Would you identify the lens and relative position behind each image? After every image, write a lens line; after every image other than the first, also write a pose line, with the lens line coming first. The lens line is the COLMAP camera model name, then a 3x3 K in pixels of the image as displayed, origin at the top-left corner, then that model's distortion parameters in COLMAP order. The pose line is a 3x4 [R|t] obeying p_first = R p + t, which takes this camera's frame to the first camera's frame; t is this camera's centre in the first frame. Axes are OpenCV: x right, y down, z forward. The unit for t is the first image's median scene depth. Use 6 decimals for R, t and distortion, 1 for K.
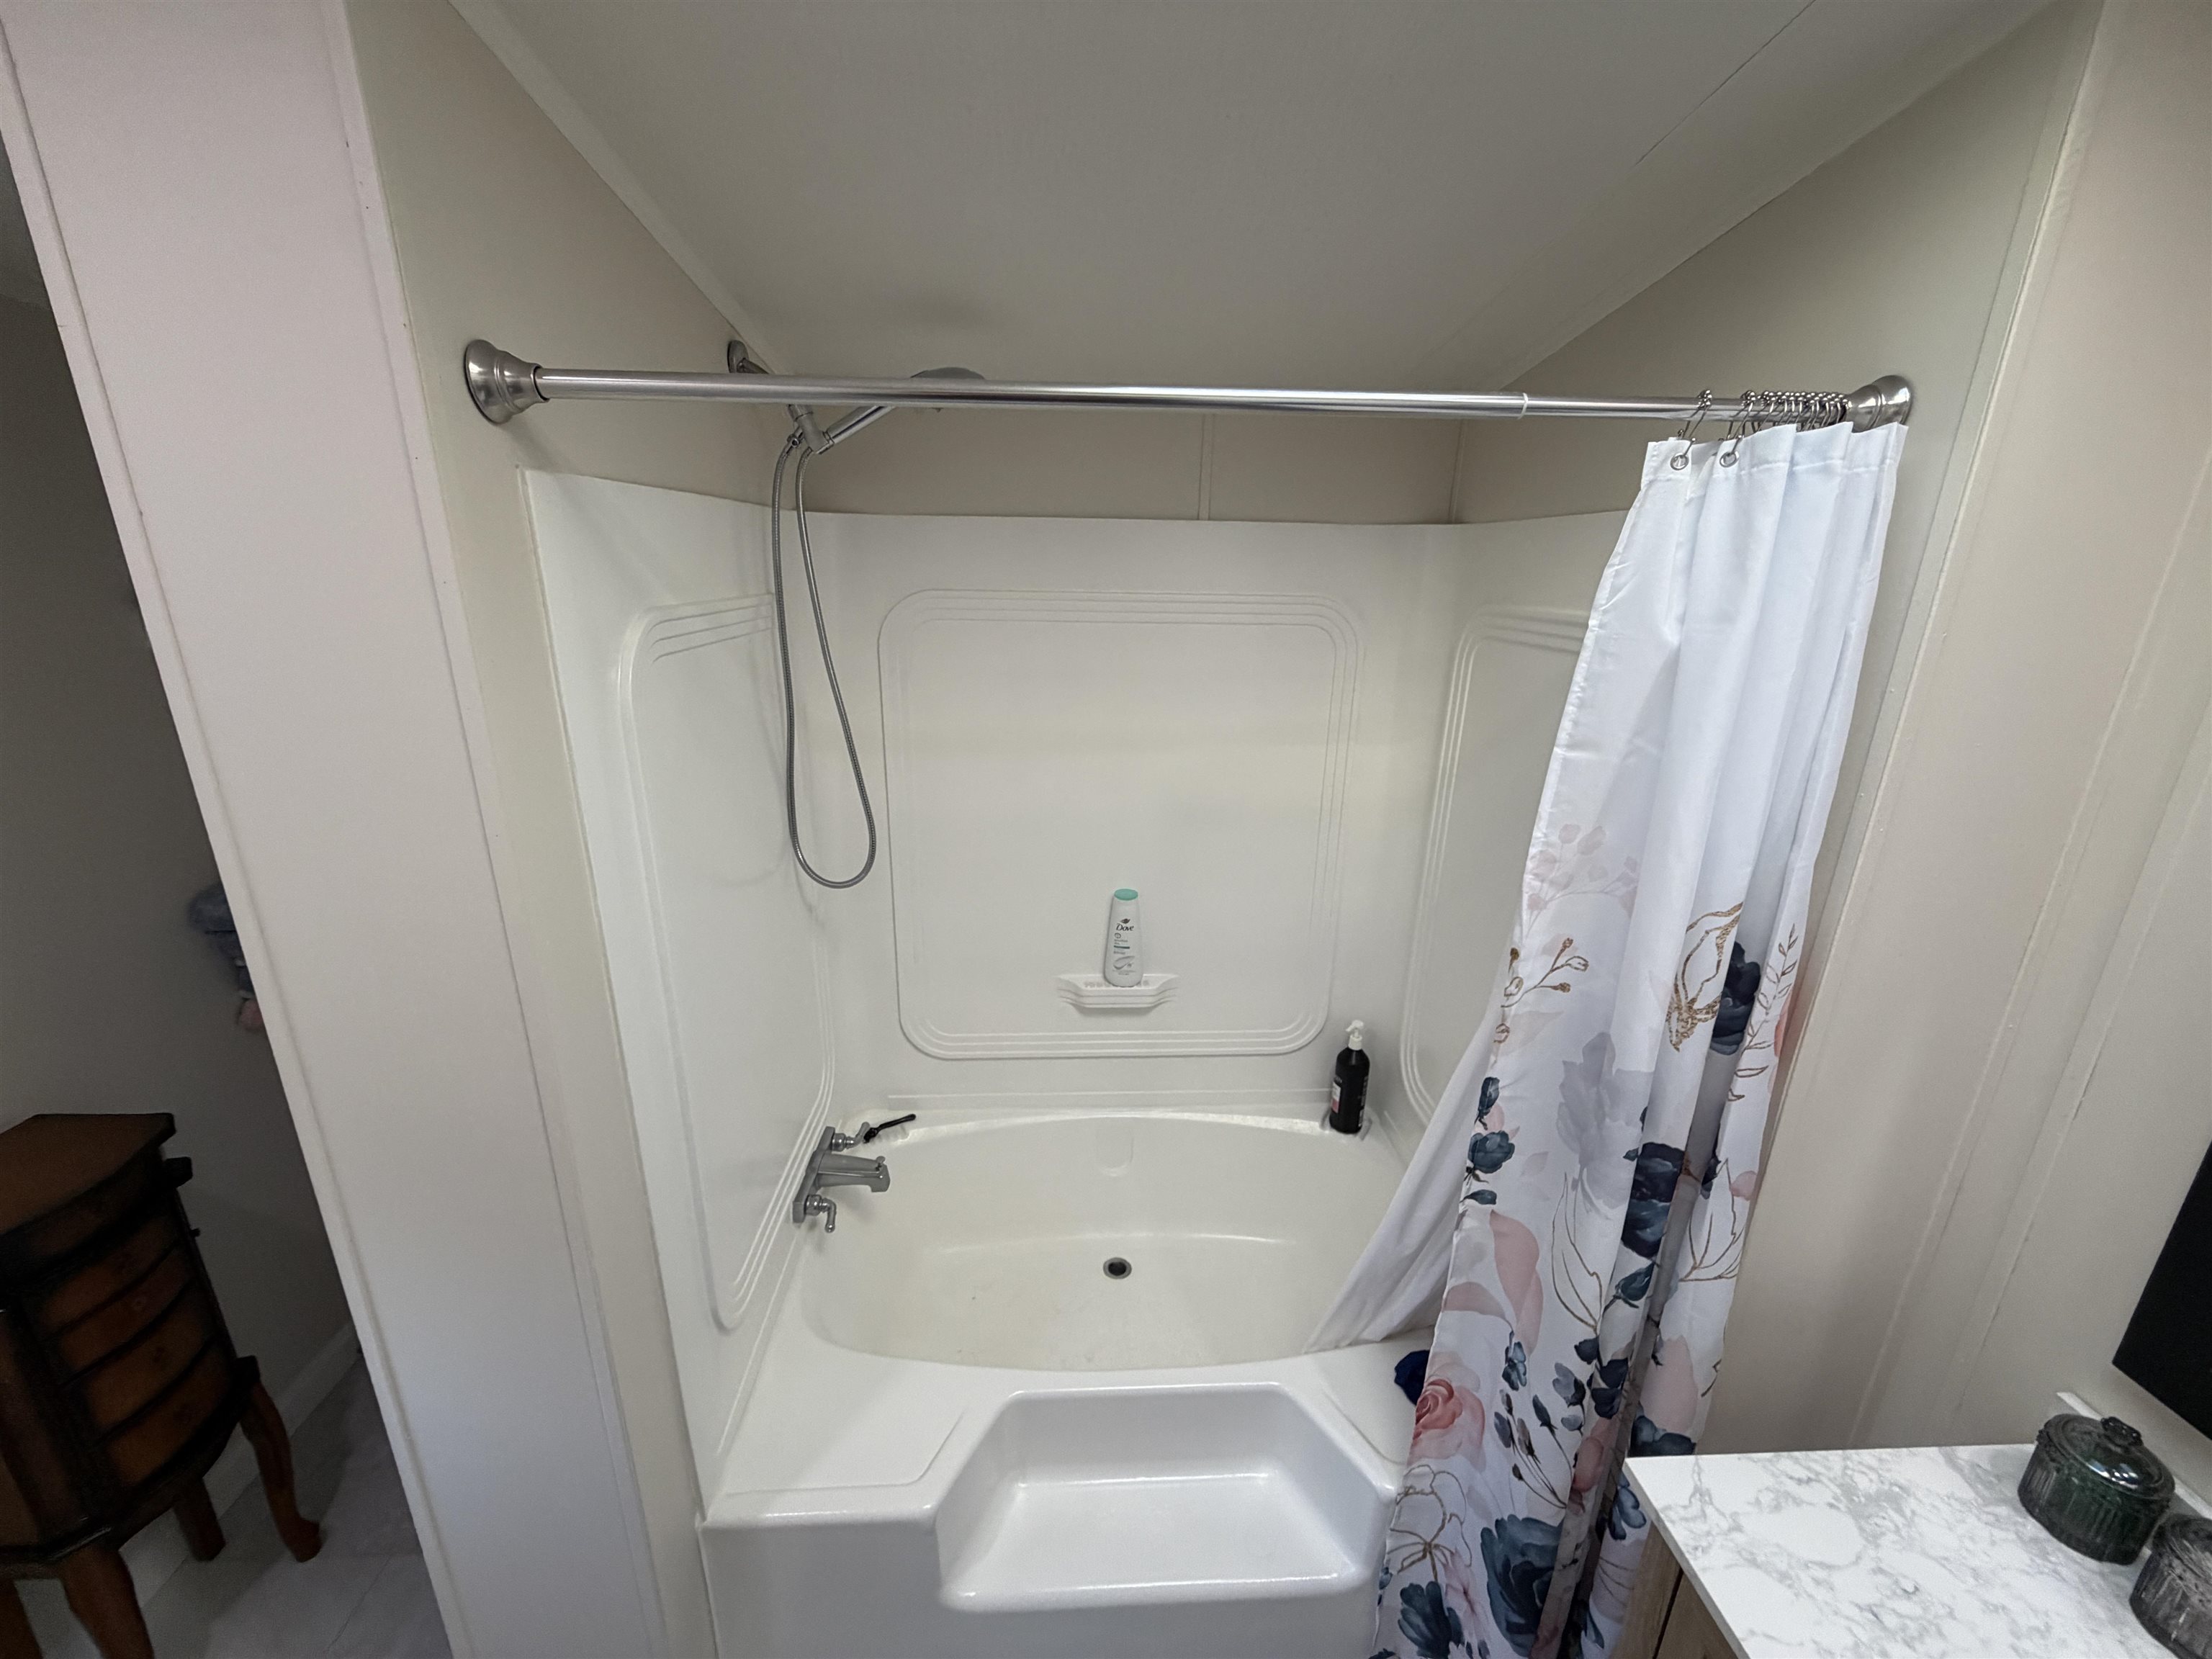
lens RADIAL K [[879.2, 0, 1105.0], [0, 879.2, 831.6], [0, 0, 1]] dist [0.001192, -0.000100]
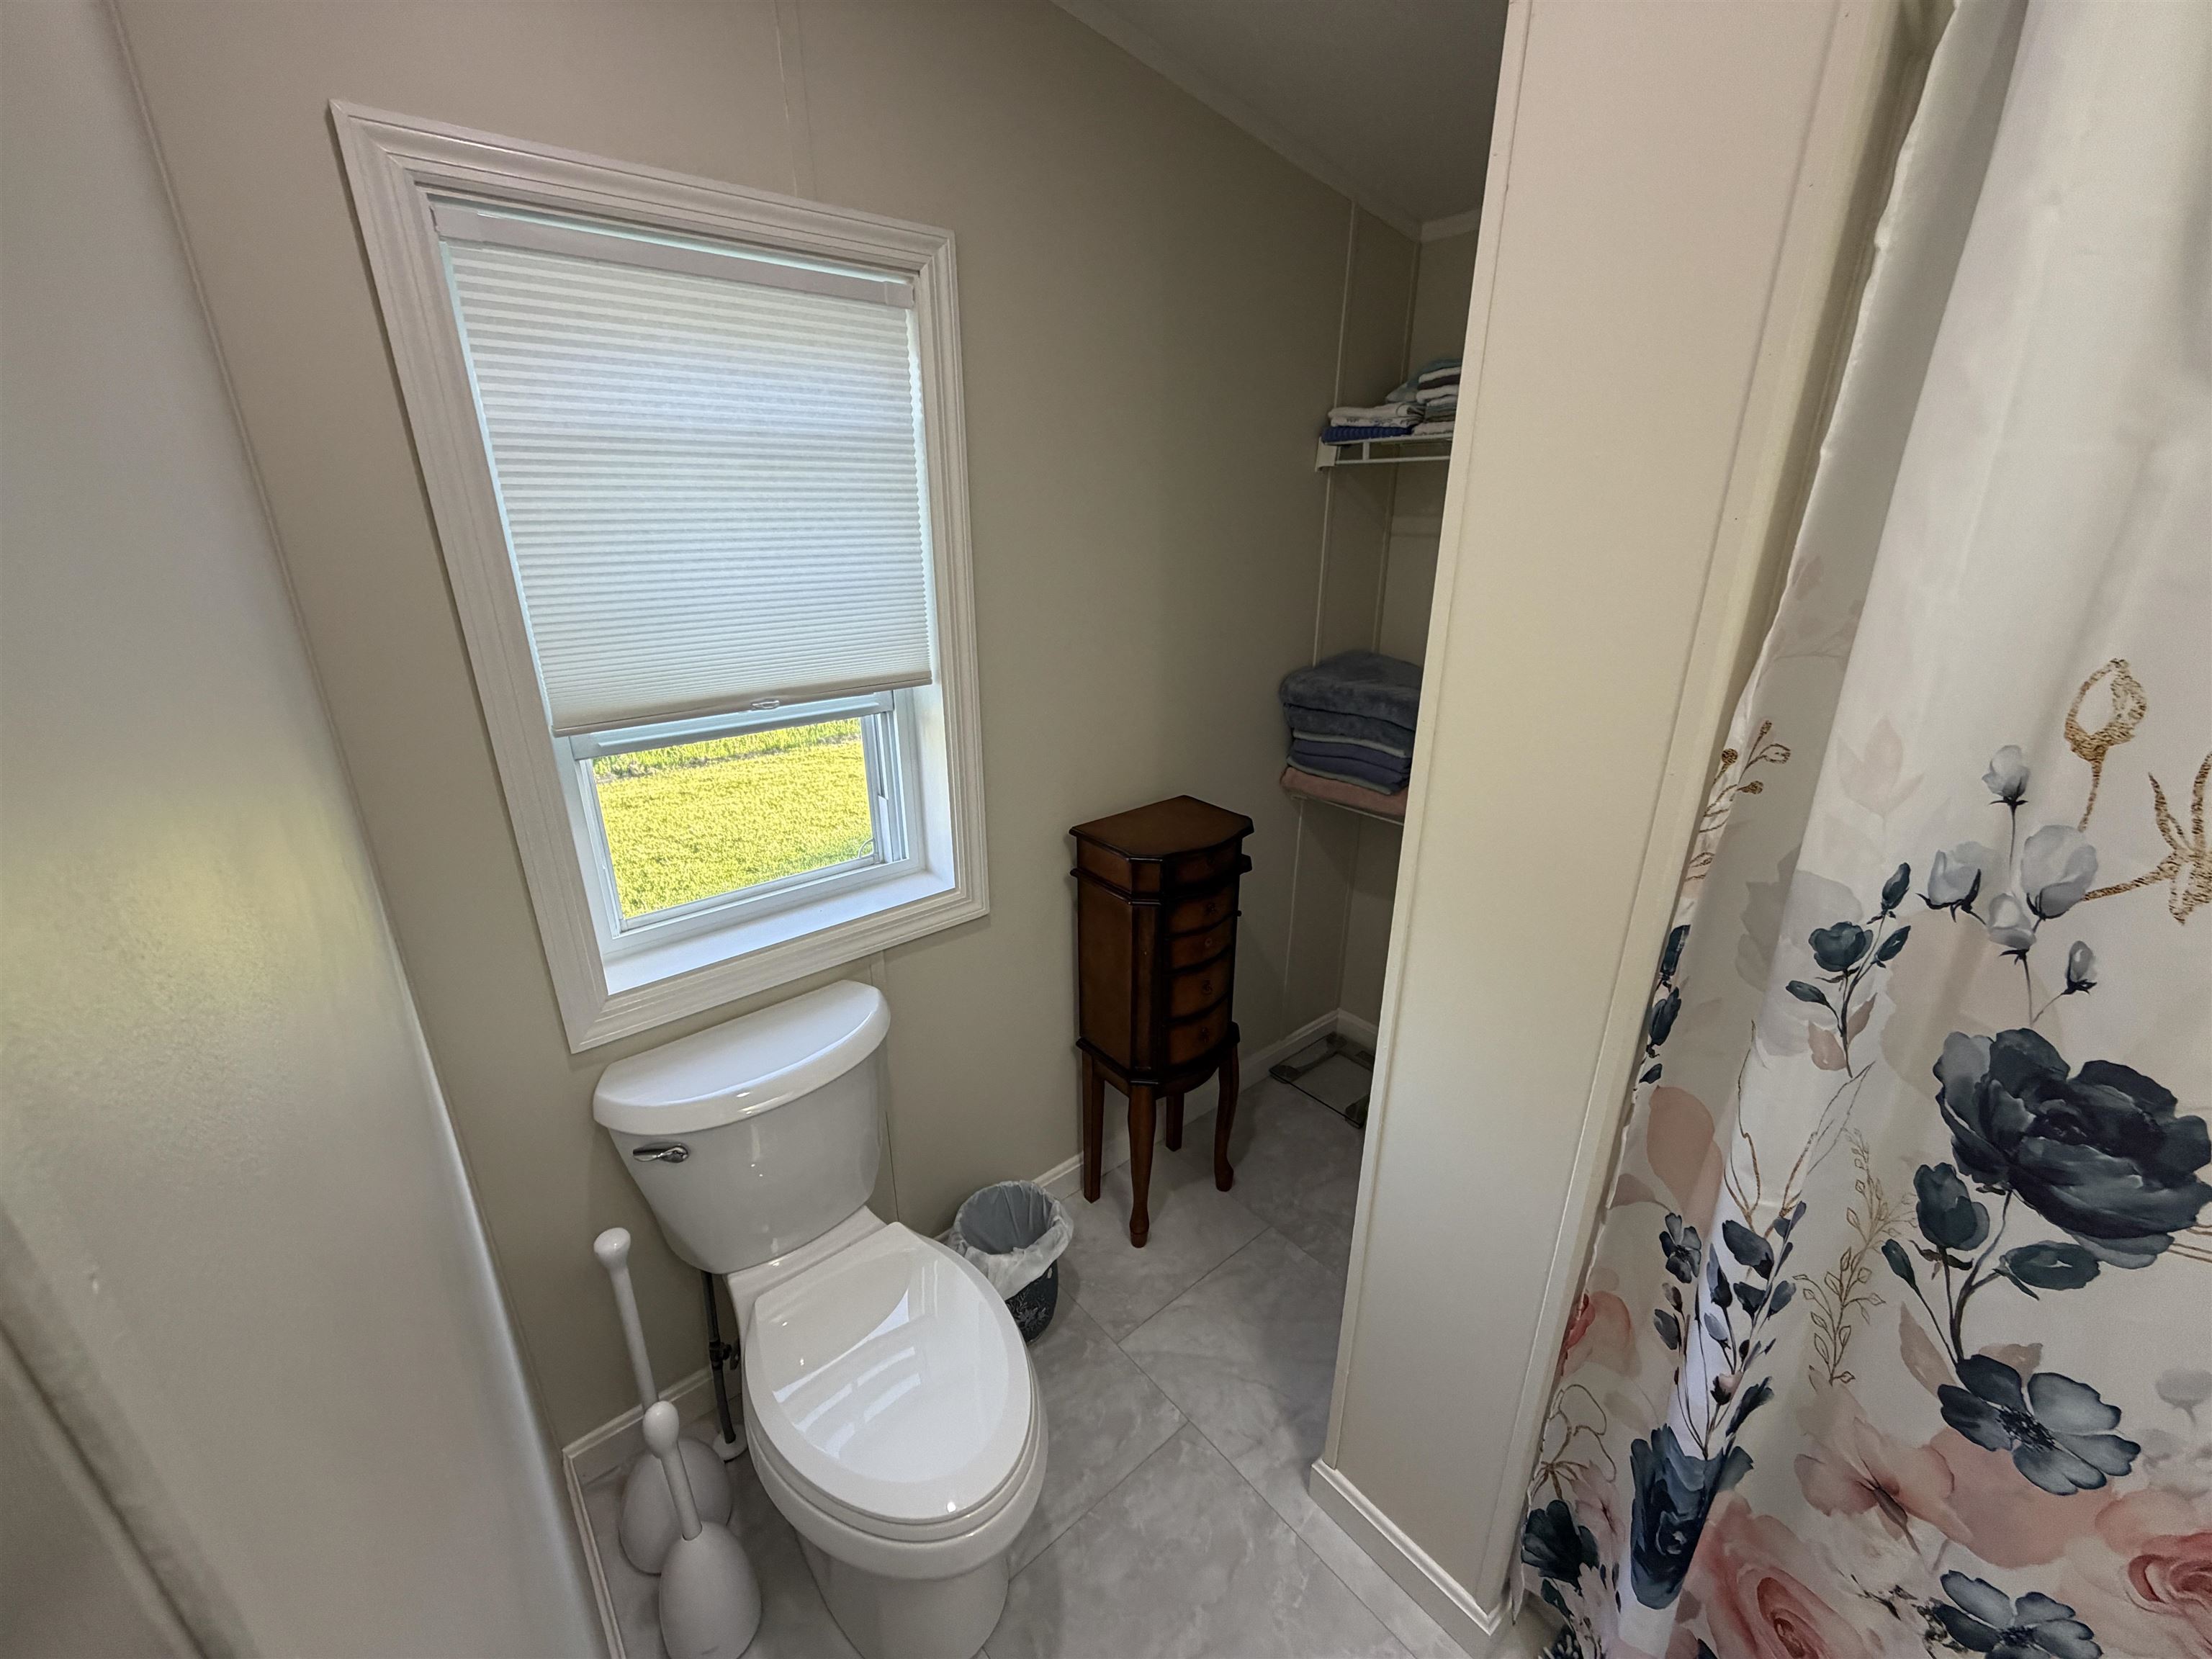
lens RADIAL K [[879.2, 0, 1105.5], [0, 879.2, 827.5], [0, 0, 1]] dist [0.001192, -0.000100]
pose [[0.600716, 0.269742, -0.752582, -0.219300], [-0.233773, 0.959483, 0.157300, 0.184903], [0.764520, 0.081440, 0.639434, 0.006807]]
